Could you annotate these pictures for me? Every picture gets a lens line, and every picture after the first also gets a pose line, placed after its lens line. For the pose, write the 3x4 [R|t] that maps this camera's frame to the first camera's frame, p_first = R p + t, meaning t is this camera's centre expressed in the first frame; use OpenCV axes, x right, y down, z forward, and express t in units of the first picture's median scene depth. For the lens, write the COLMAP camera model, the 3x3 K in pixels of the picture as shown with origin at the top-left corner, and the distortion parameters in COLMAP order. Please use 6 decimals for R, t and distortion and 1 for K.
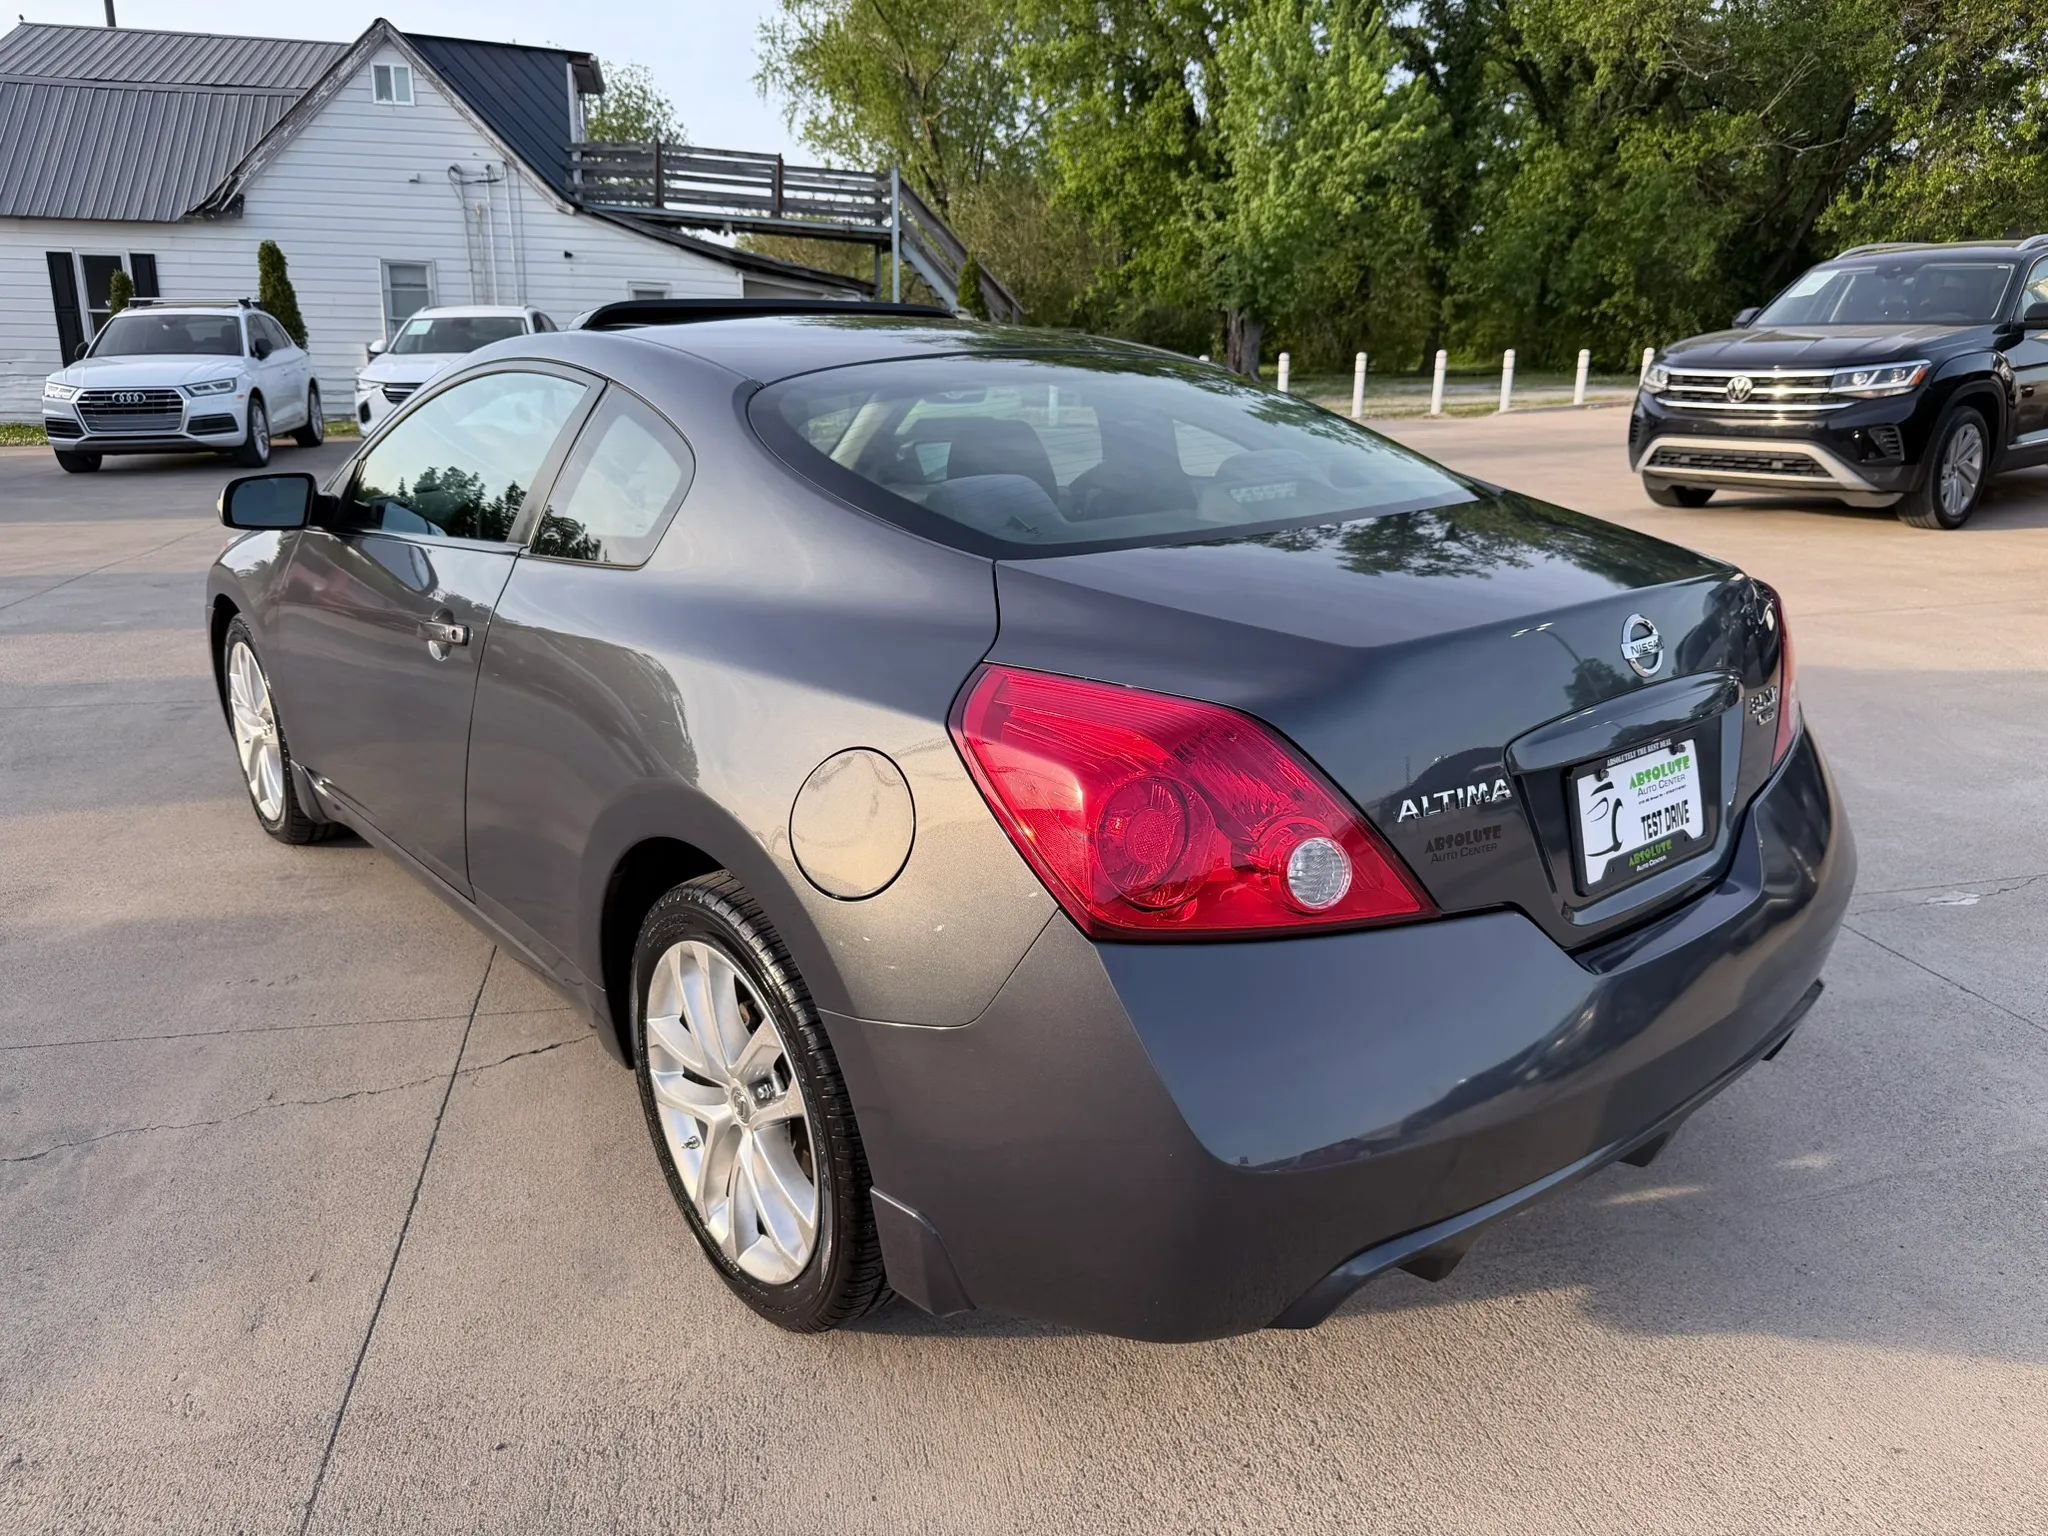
lens RADIAL K [[1462.7, 0, 1032.1], [0, 1462.7, 798.6], [0, 0, 1]] dist [0.009480, -0.017942]
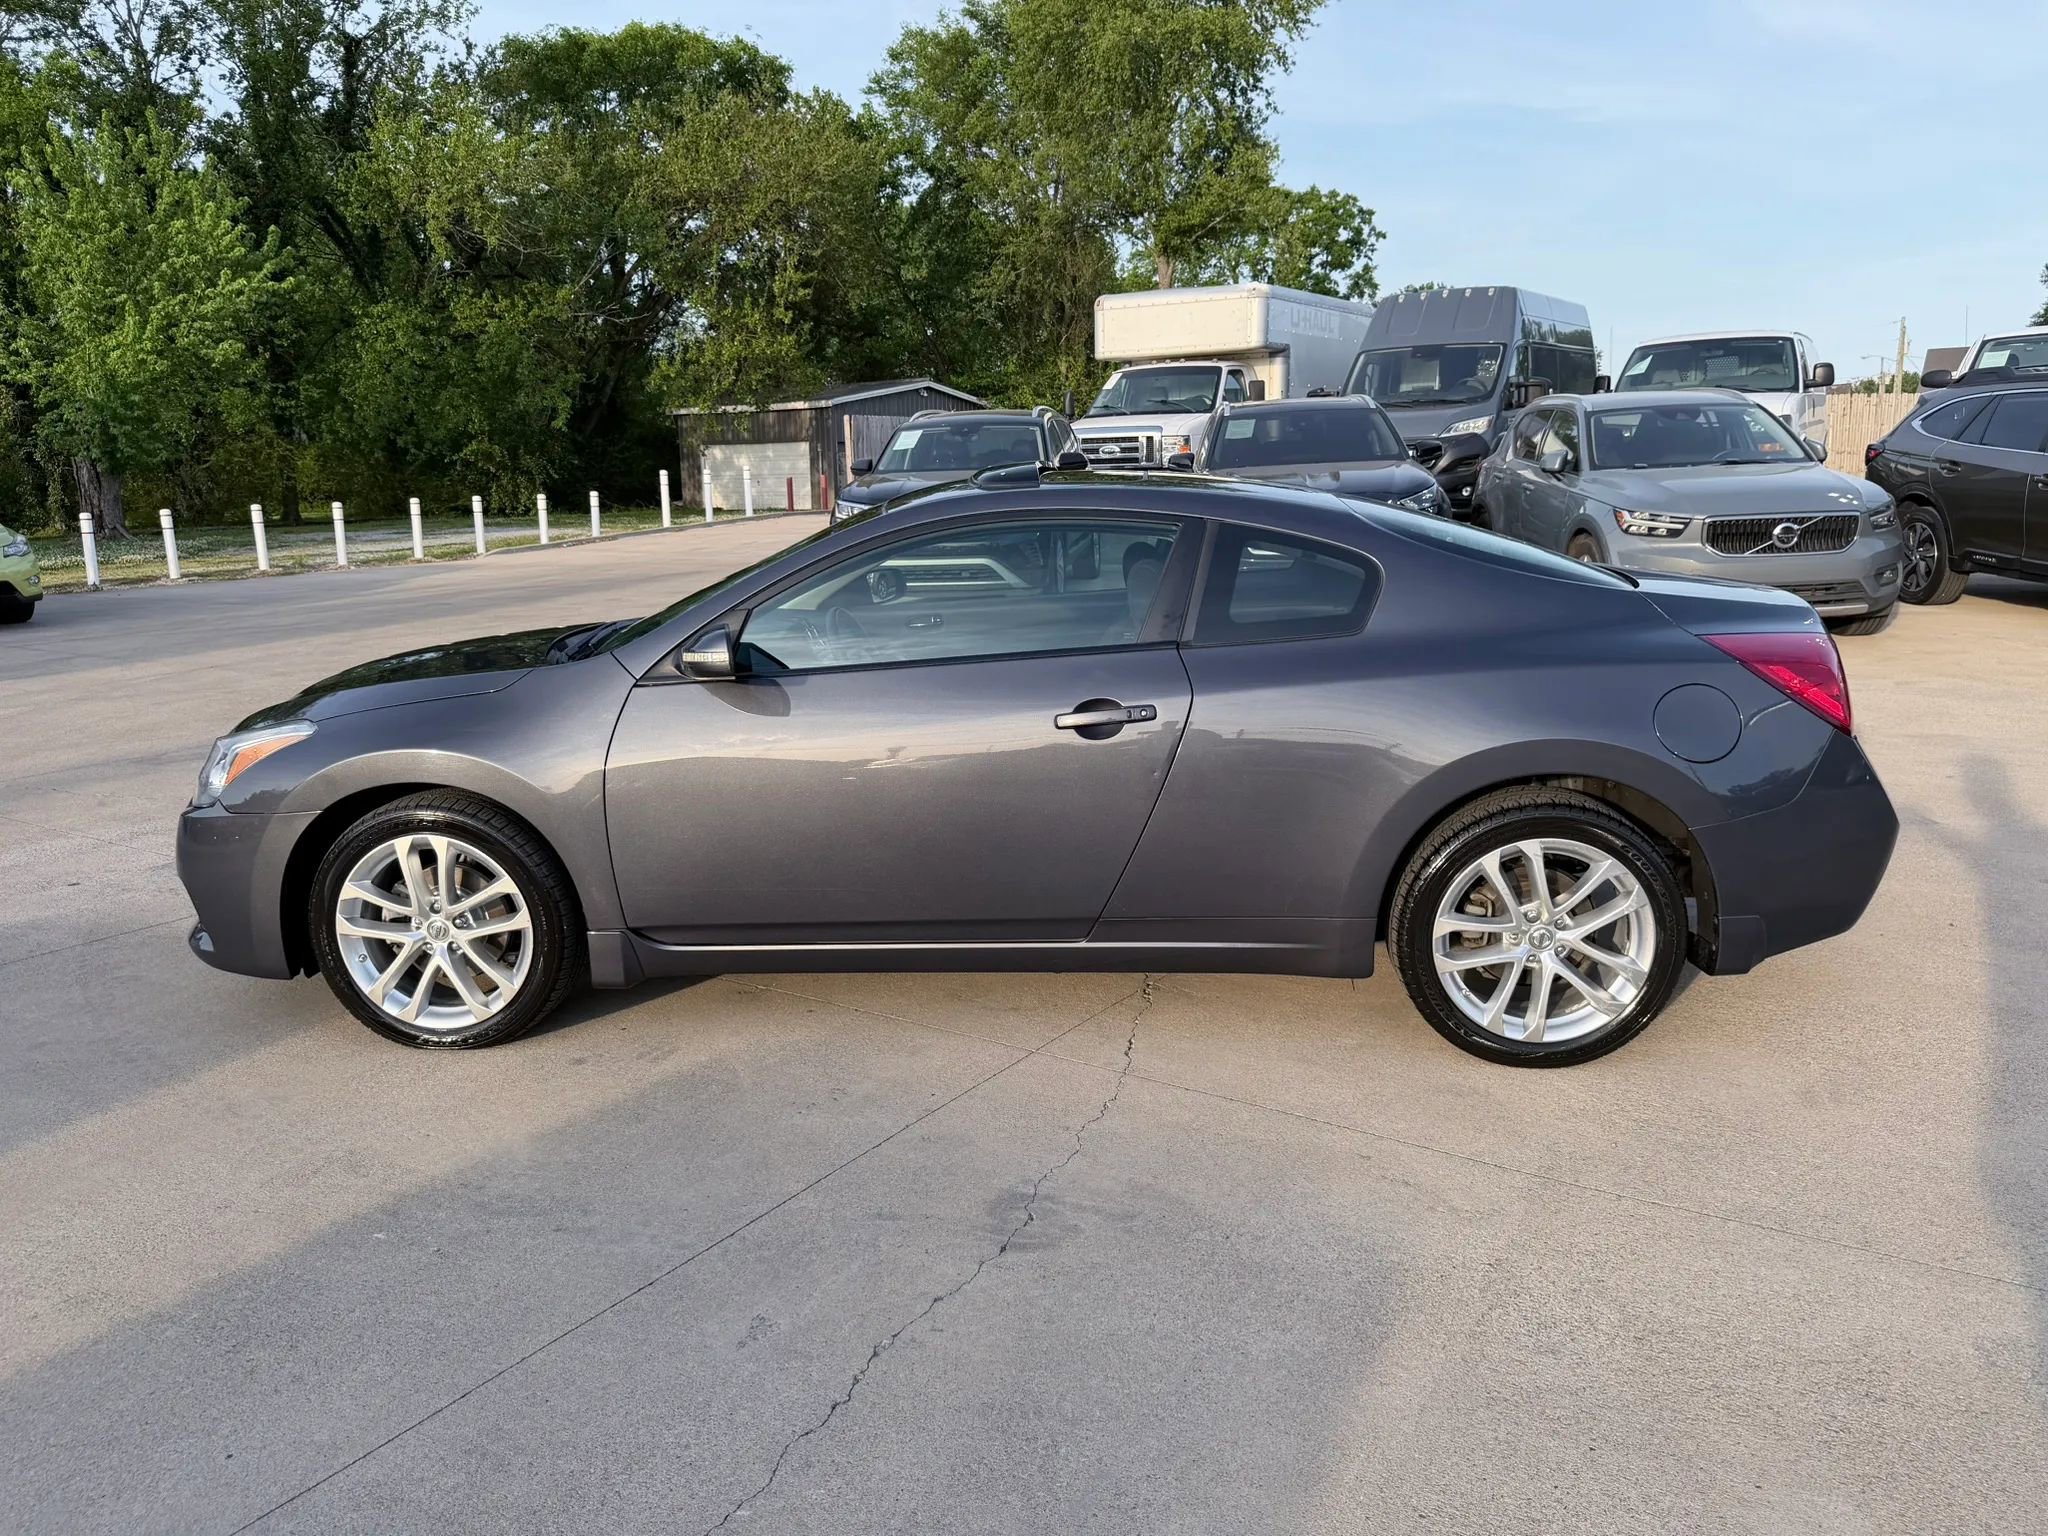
lens RADIAL K [[1462.7, 0, 1027.0], [0, 1462.7, 780.3], [0, 0, 1]] dist [0.009480, -0.017942]
pose [[0.708344, -0.160323, 0.687419, -0.110972], [0.231135, 0.972856, -0.011277, -0.004948], [-0.666952, 0.166875, 0.726173, 0.011825]]
